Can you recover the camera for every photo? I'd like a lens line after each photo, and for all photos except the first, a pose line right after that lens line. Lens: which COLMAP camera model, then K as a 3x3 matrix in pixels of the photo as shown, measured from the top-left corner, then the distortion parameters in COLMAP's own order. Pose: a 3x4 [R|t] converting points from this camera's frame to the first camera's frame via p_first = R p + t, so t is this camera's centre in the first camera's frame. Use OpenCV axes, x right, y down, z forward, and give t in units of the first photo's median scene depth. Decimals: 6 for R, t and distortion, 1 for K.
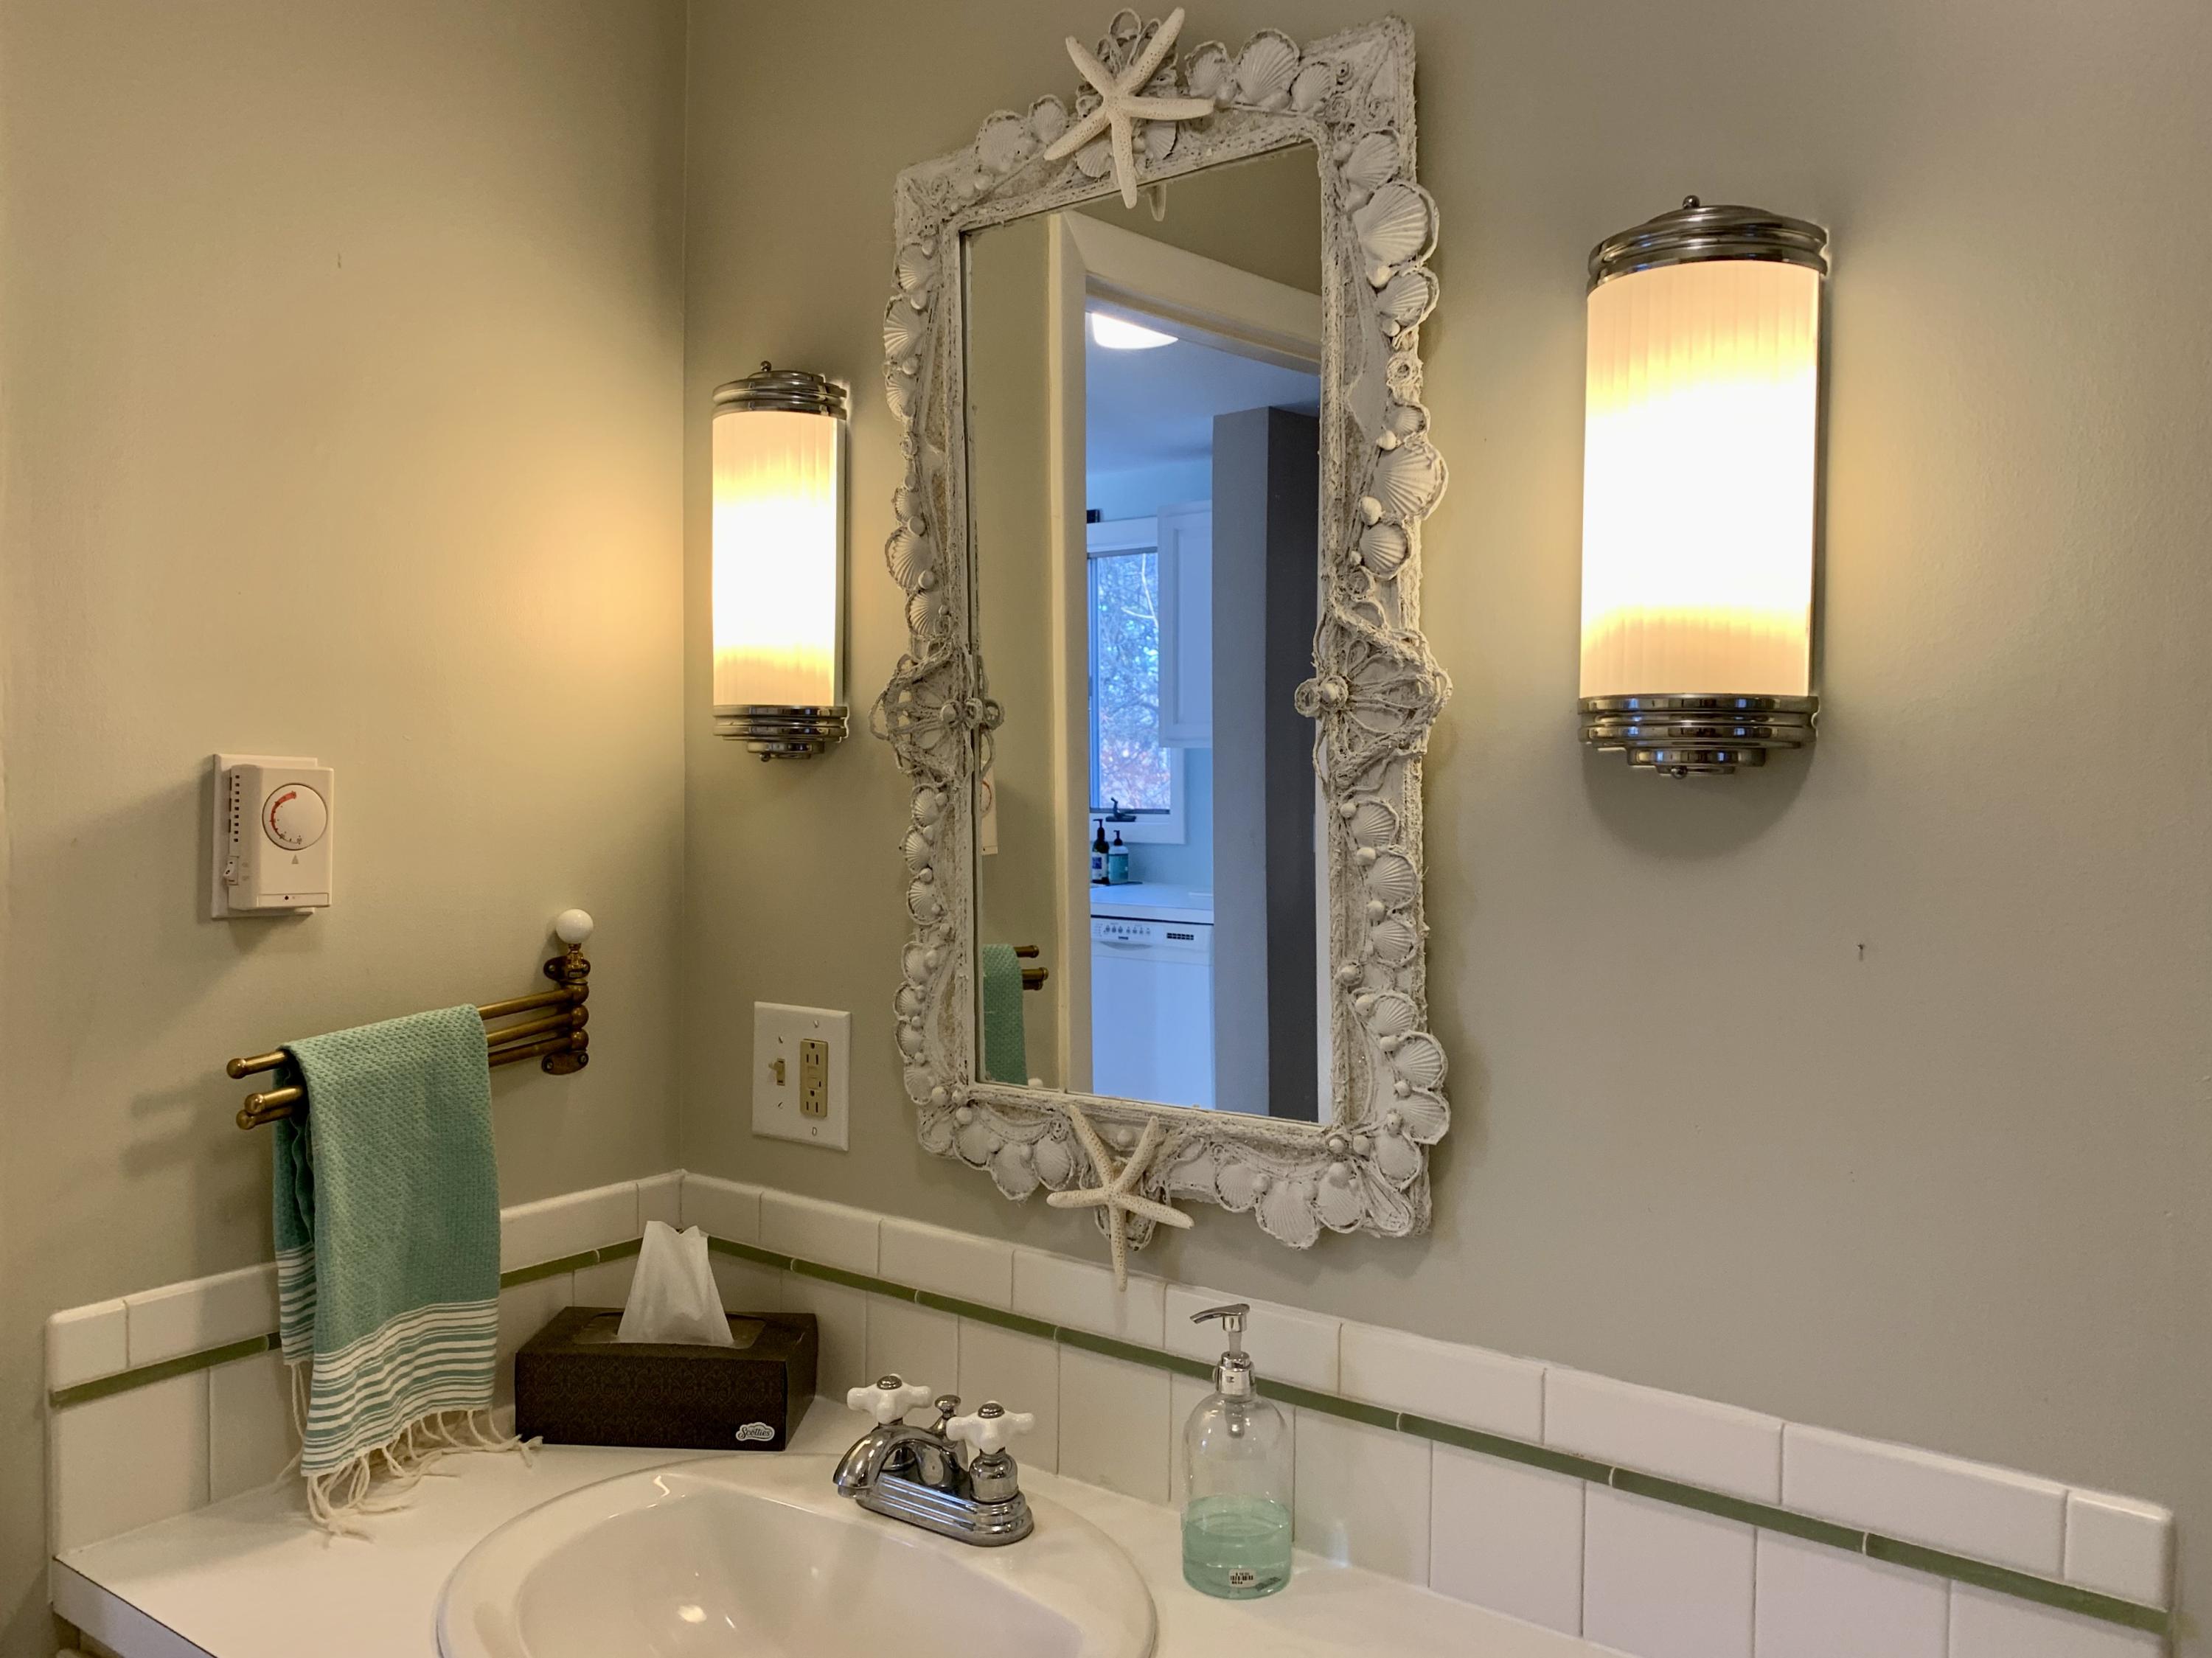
lens RADIAL K [[1724.9, 0, 1106.0], [0, 1724.9, 829.0], [0, 0, 1]] dist [0.003245, 0.003156]
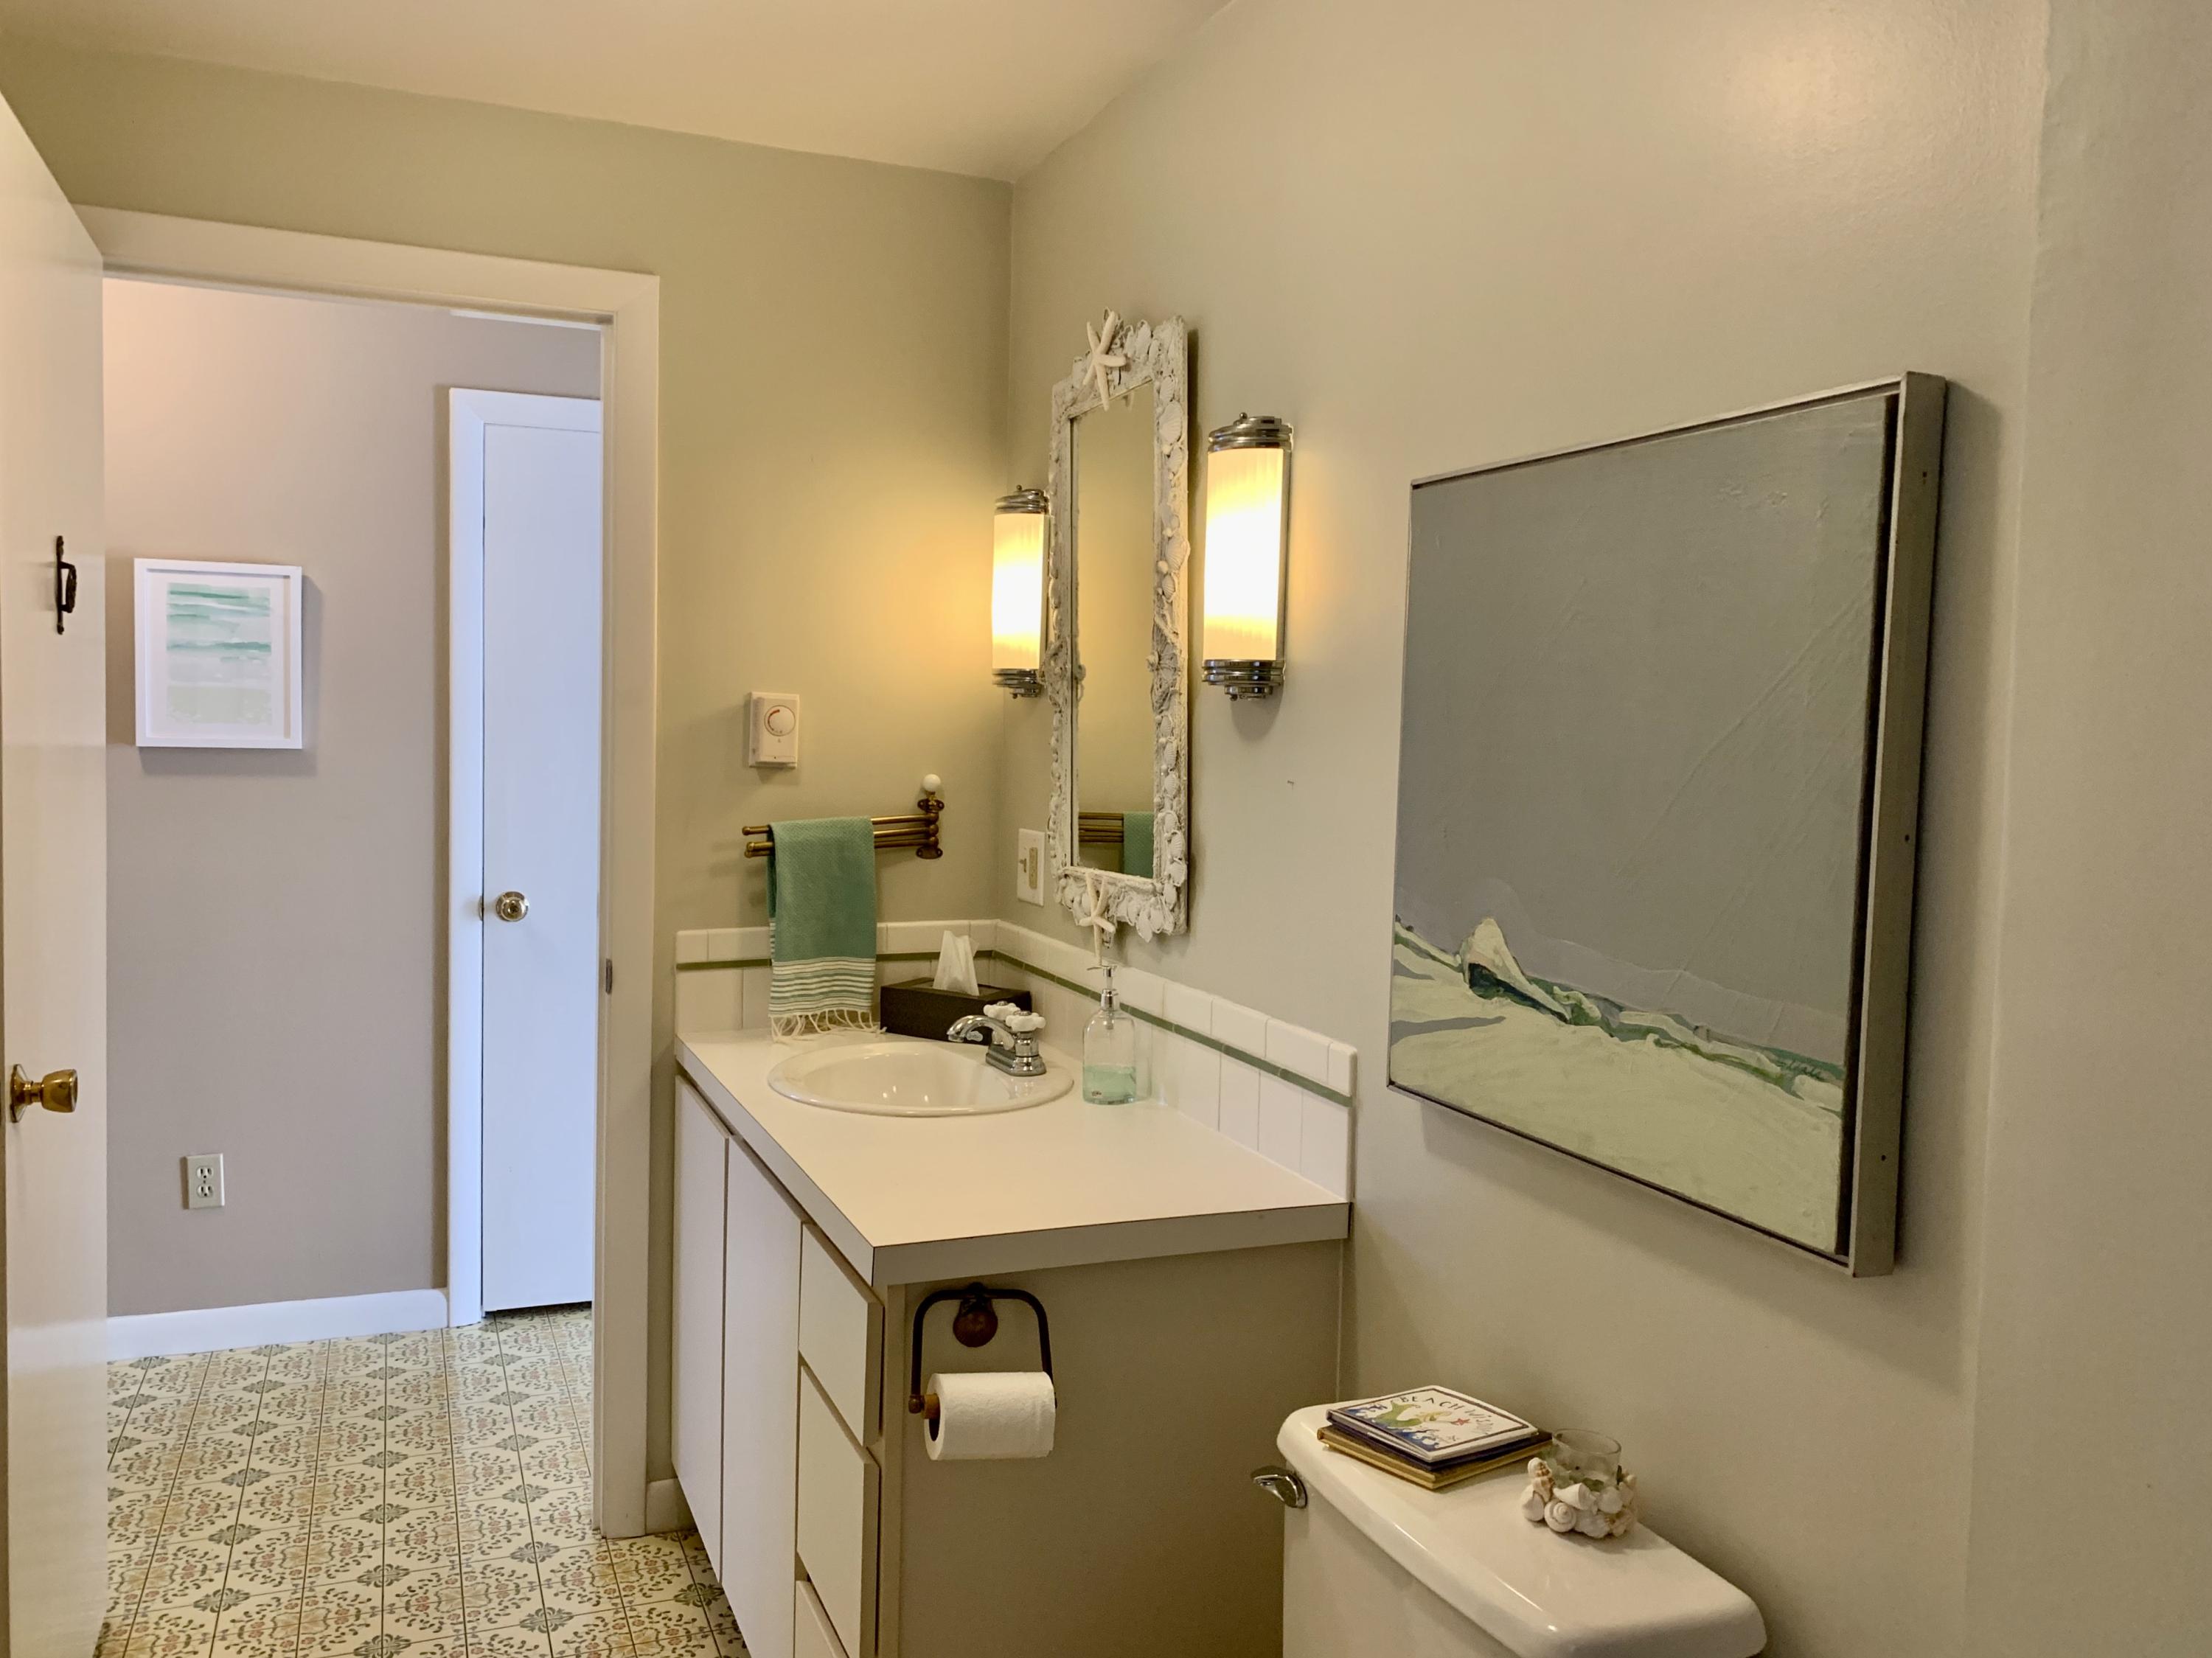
lens RADIAL K [[1711.9, 0, 1098.0], [0, 1711.9, 816.0], [0, 0, 1]] dist [0.196276, -0.310693]
pose [[0.859400, 0.035809, -0.510049, 1.006801], [-0.028950, 0.999352, 0.021382, 0.055787], [0.510484, -0.003610, 0.859880, -0.681763]]
